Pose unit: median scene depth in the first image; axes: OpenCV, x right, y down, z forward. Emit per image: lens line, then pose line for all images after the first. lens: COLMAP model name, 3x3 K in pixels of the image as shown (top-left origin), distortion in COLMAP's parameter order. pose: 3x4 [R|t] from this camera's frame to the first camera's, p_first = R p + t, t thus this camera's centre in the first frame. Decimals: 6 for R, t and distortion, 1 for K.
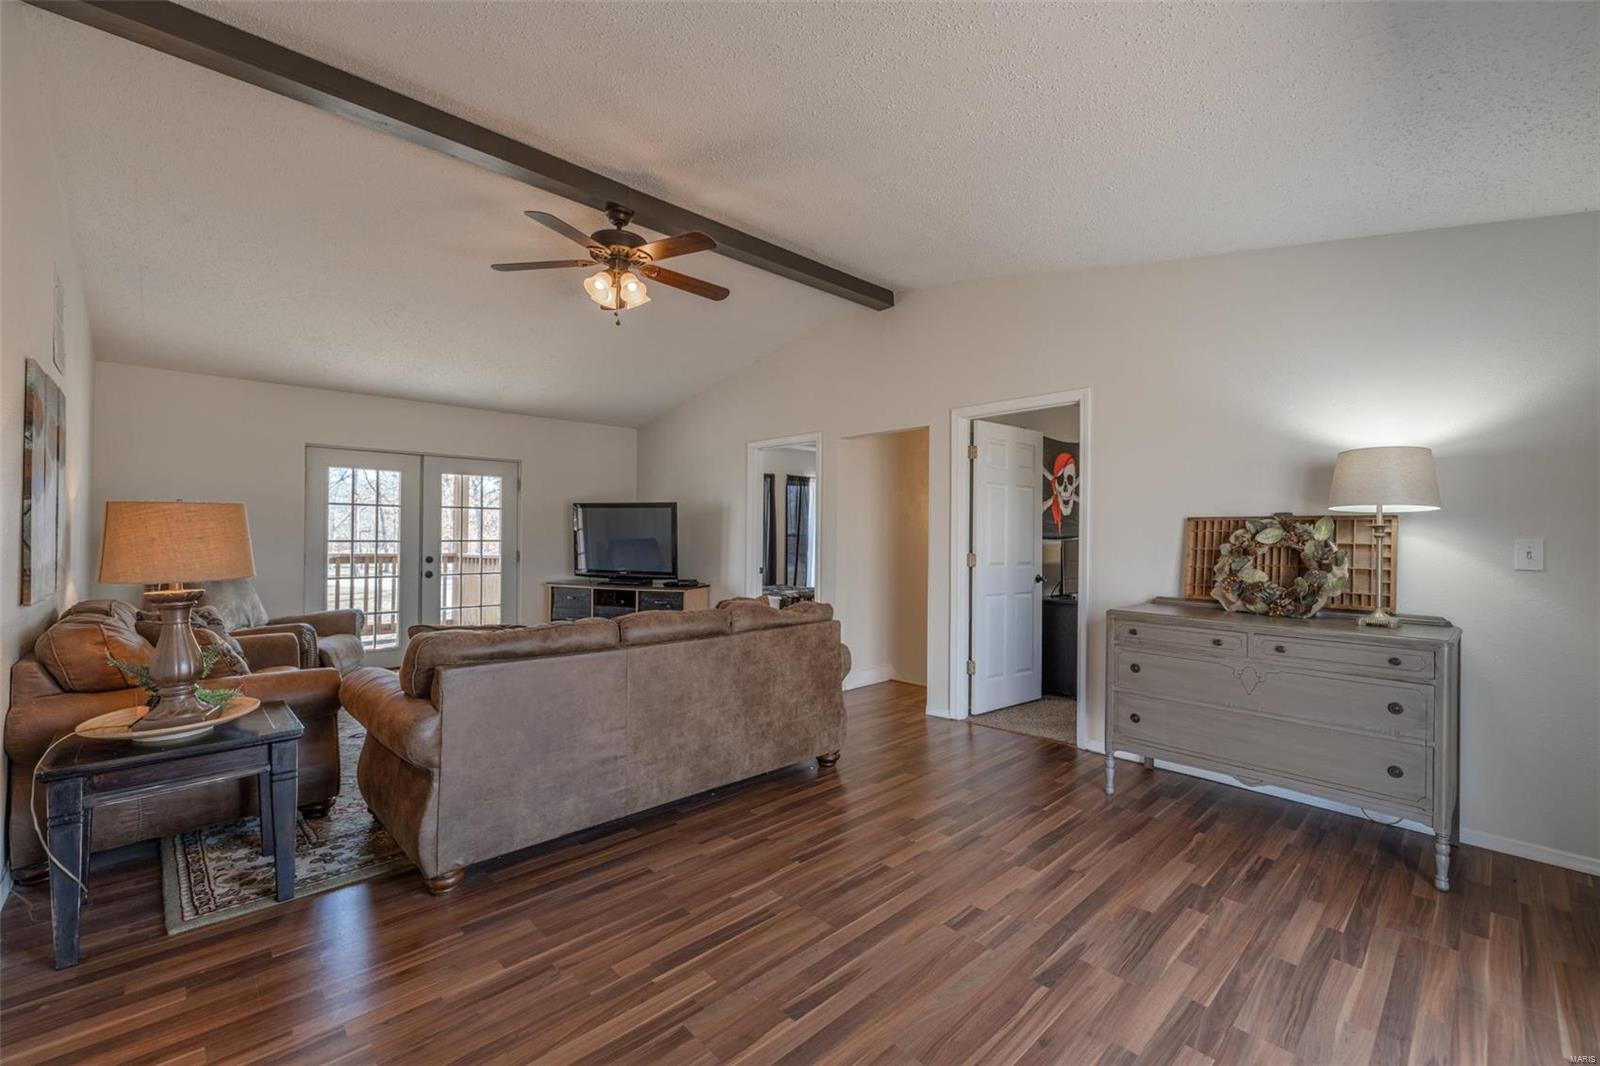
lens RADIAL K [[667.4, 0, 794.2], [0, 667.4, 530.4], [0, 0, 1]] dist [-0.002619, -0.000197]
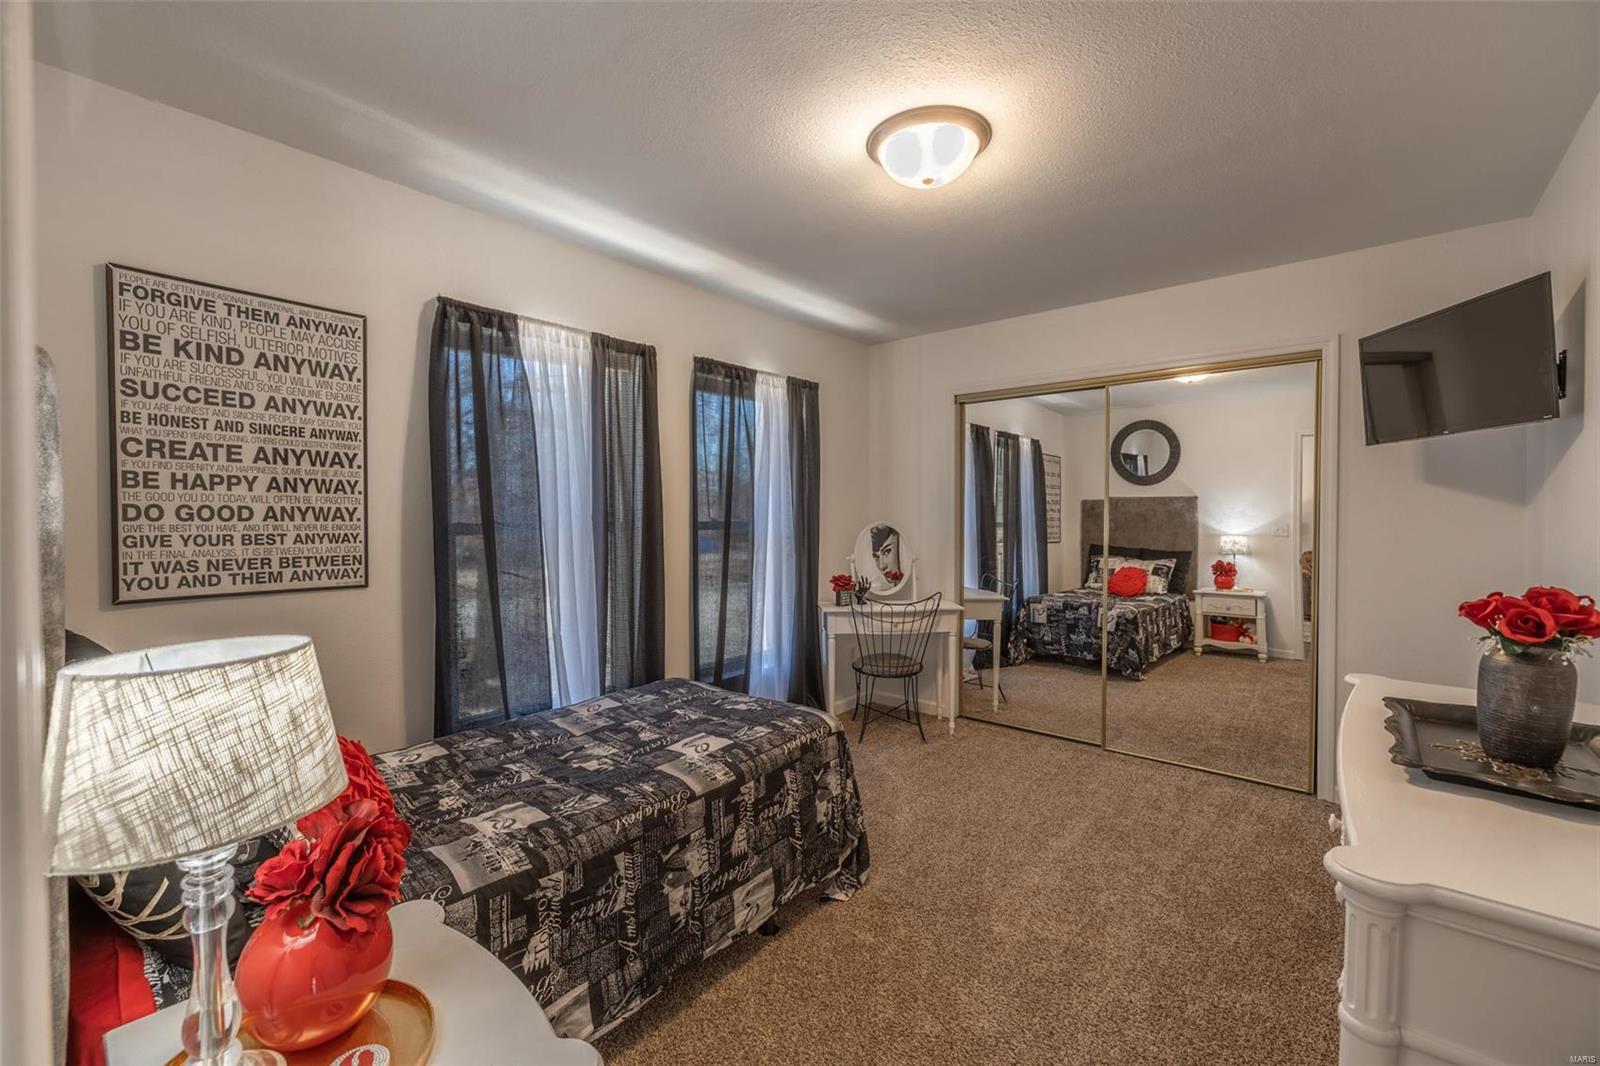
lens RADIAL K [[667.4, 0, 794.2], [0, 667.4, 530.4], [0, 0, 1]] dist [-0.002619, -0.000197]
pose [[0.993973, -0.009538, 0.109214, 0.002854], [0.007178, 0.999733, 0.021978, 0.001916], [-0.109394, -0.021062, 0.993775, 0.624171]]
